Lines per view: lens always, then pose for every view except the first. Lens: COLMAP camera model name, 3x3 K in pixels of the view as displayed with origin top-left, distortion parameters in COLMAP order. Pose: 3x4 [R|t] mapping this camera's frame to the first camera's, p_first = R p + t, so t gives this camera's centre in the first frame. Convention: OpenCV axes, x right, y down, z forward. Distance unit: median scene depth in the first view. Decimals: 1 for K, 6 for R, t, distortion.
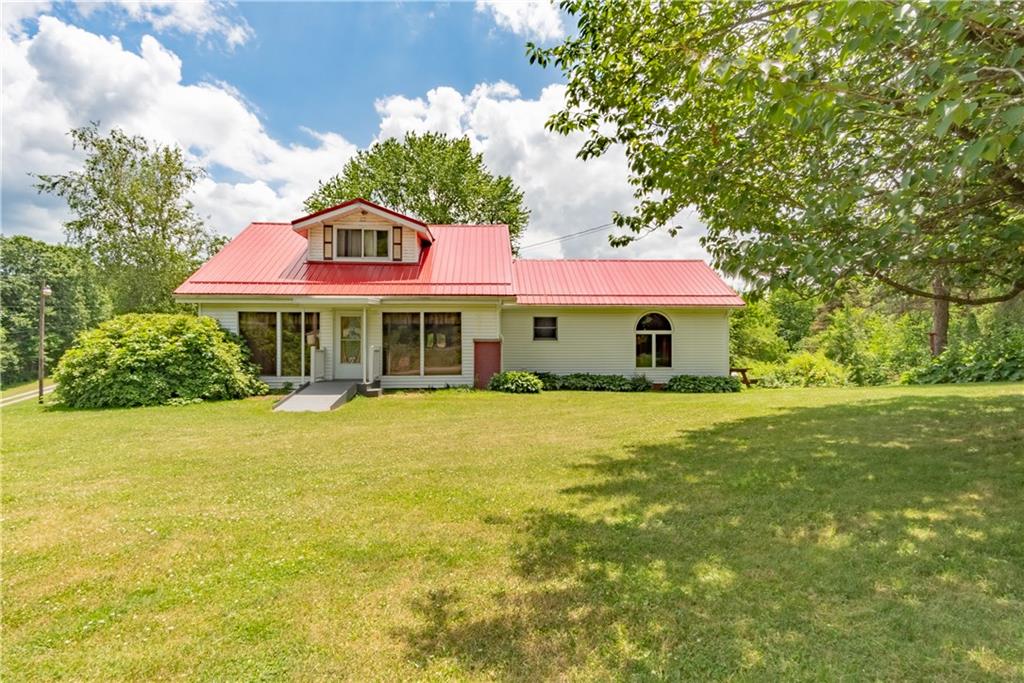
lens RADIAL K [[525.2, 0, 512.0], [0, 525.2, 341.5], [0, 0, 1]] dist [-0.001258, -0.000215]
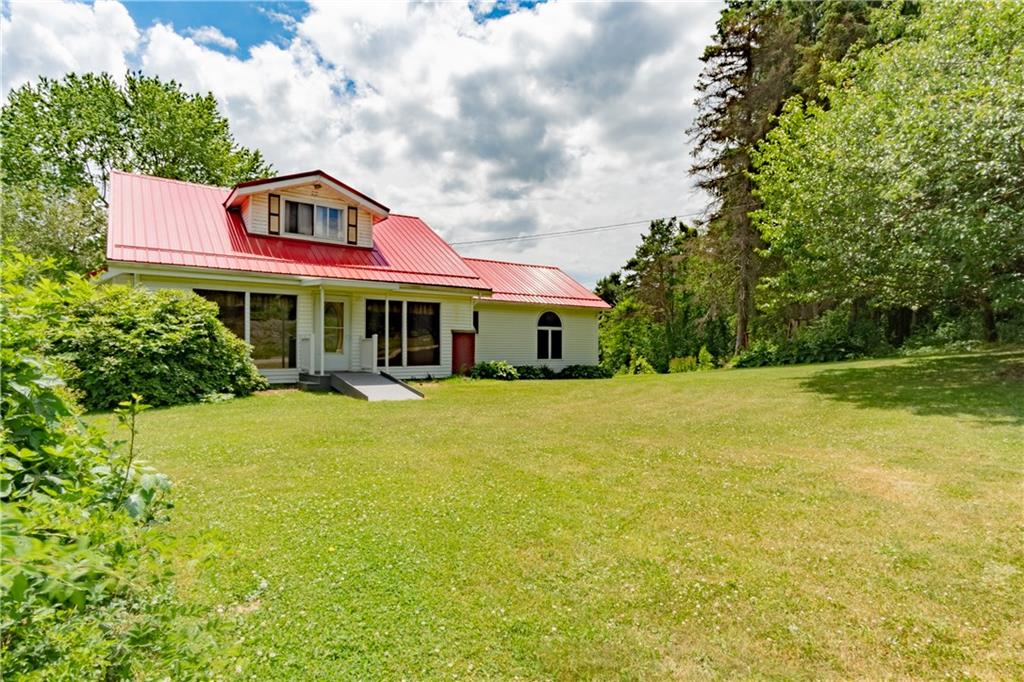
lens RADIAL K [[548.3, 0, 512.0], [0, 548.3, 341.0], [0, 0, 1]] dist [0.004609, 0.001158]
pose [[0.846458, 0.012724, 0.532303, -0.495138], [-0.013078, 0.999910, -0.003106, 0.017001], [-0.532295, -0.004332, 0.846548, 0.029608]]
